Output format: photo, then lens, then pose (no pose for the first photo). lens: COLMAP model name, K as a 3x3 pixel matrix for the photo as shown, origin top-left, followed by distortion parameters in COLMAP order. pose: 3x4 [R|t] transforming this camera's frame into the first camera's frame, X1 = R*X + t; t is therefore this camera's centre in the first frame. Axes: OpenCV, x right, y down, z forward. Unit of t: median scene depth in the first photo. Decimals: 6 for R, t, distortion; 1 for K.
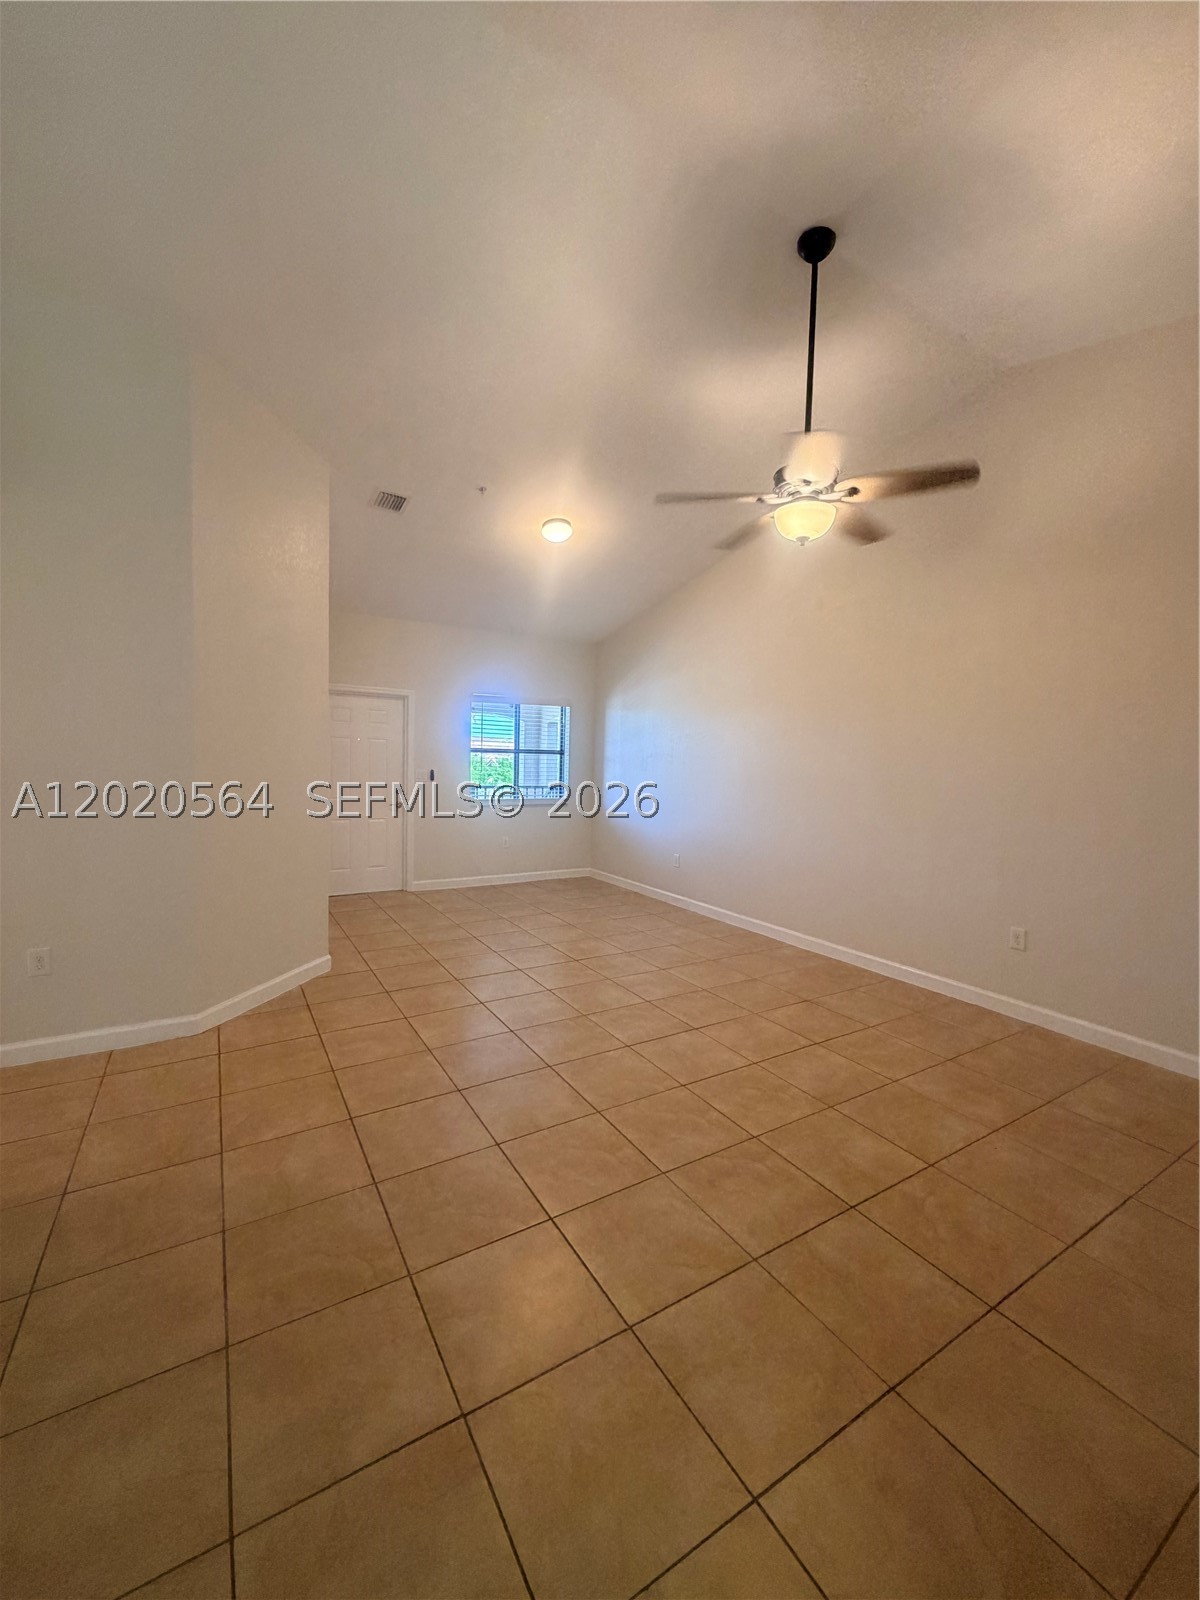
lens RADIAL K [[634.2, 0, 600.5], [0, 634.2, 798.2], [0, 0, 1]] dist [-0.001181, -0.000419]
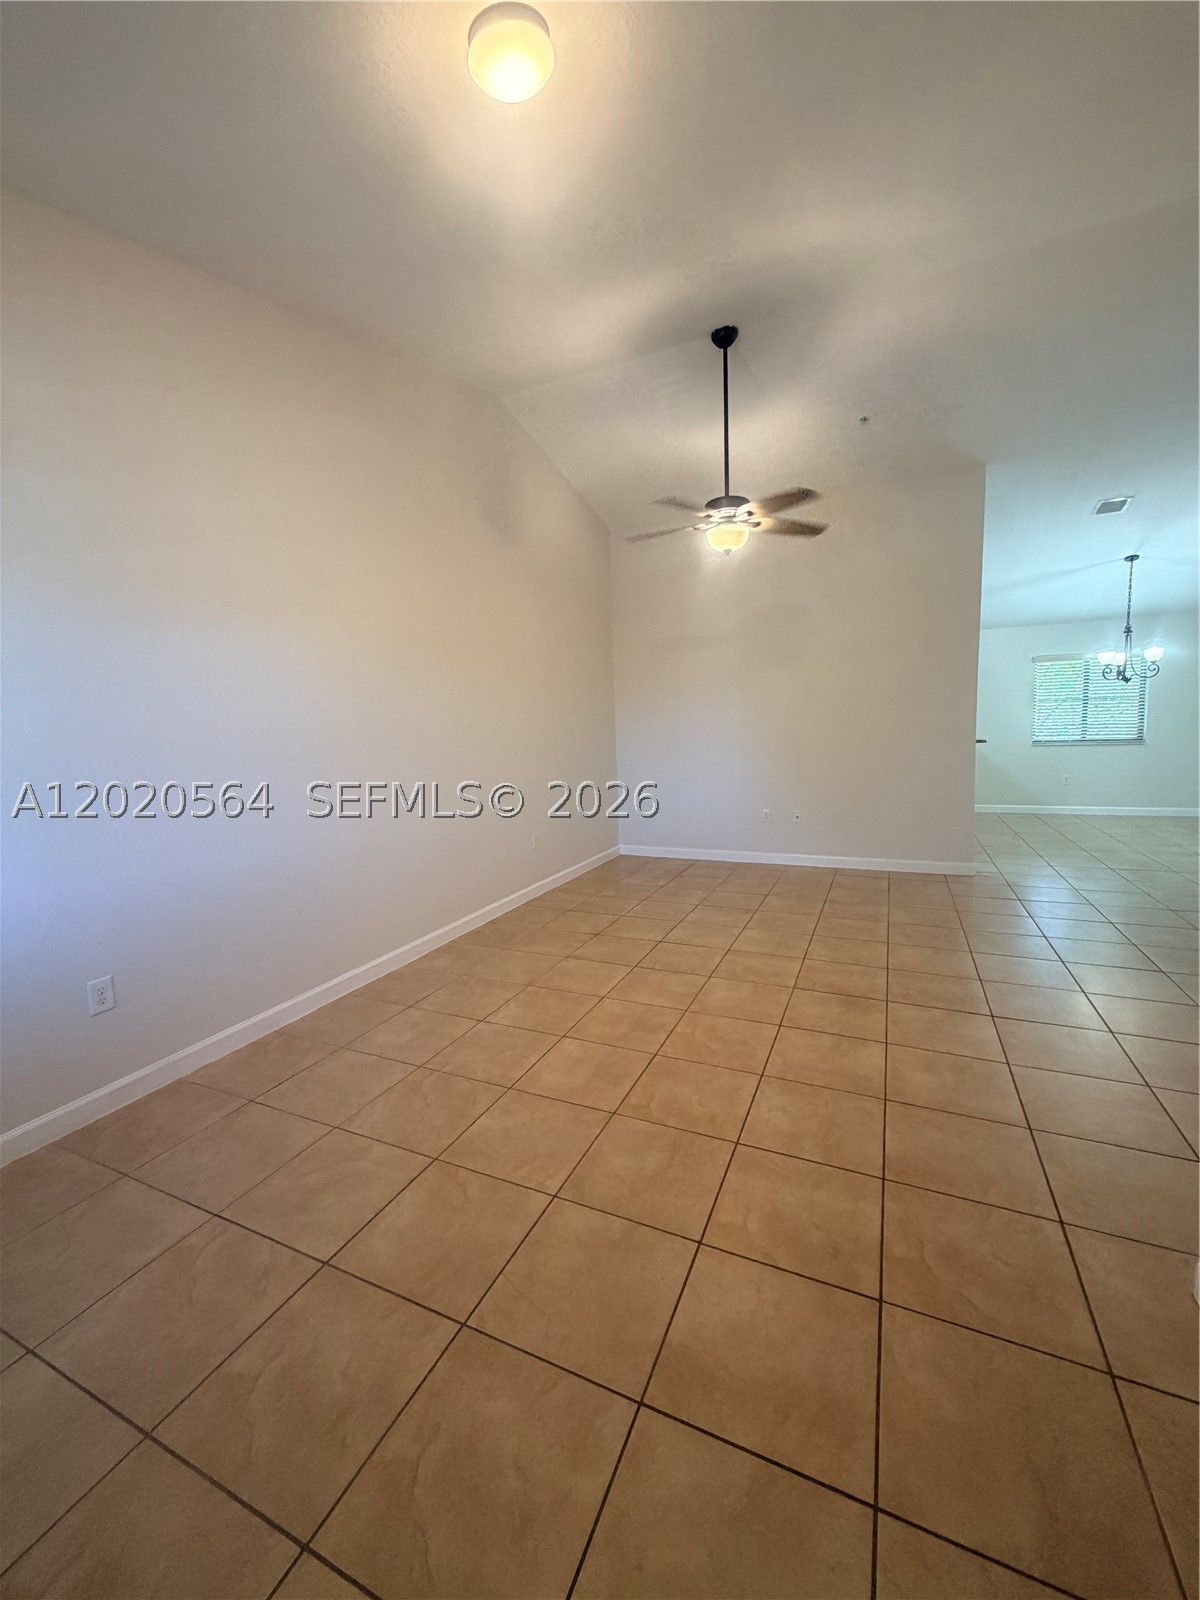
lens RADIAL K [[634.2, 0, 600.5], [0, 634.2, 798.2], [0, 0, 1]] dist [-0.001181, -0.000419]
pose [[-0.560685, -0.097749, 0.822240, -0.595551], [0.070148, 0.983831, 0.164792, -0.096082], [-0.825053, 0.150075, -0.544762, 1.690901]]
